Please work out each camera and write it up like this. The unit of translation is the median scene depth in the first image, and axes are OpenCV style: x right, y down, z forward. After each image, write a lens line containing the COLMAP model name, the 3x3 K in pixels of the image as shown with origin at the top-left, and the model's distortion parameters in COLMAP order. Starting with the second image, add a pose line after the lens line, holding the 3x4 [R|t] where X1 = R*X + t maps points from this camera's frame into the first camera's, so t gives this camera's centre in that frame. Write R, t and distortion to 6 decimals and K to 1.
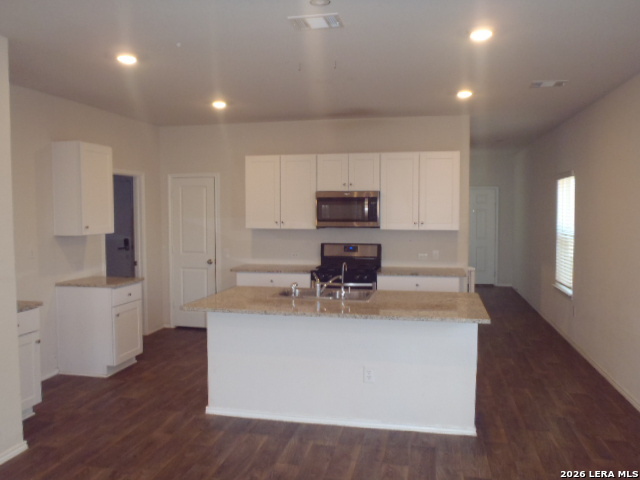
lens RADIAL K [[545.3, 0, 319.6], [0, 545.3, 240.1], [0, 0, 1]] dist [-0.058845, 0.031739]
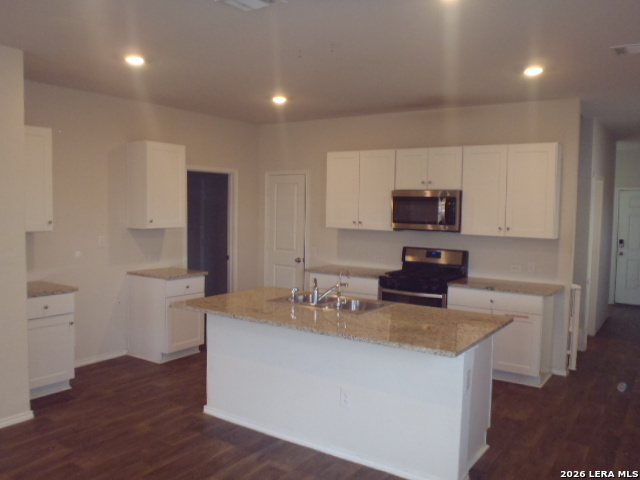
lens RADIAL K [[545.3, 0, 319.7], [0, 545.3, 242.7], [0, 0, 1]] dist [-0.058845, 0.031739]
pose [[0.926396, 0.045038, -0.373849, 0.231682], [-0.042446, 0.998984, 0.015167, -0.009595], [0.374152, 0.001818, 0.927366, 0.107168]]
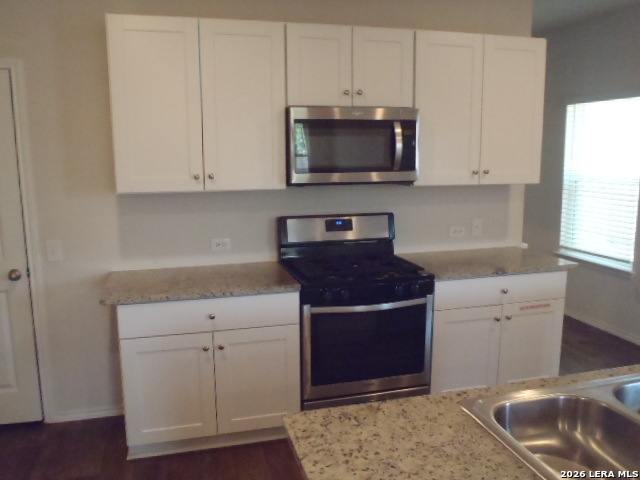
lens RADIAL K [[545.3, 0, 315.4], [0, 545.3, 237.3], [0, 0, 1]] dist [-0.058845, 0.031739]
pose [[0.888732, -0.078435, 0.451667, -0.204137], [0.033586, 0.993747, 0.106484, -0.029308], [-0.457195, -0.079466, 0.885809, 0.597740]]
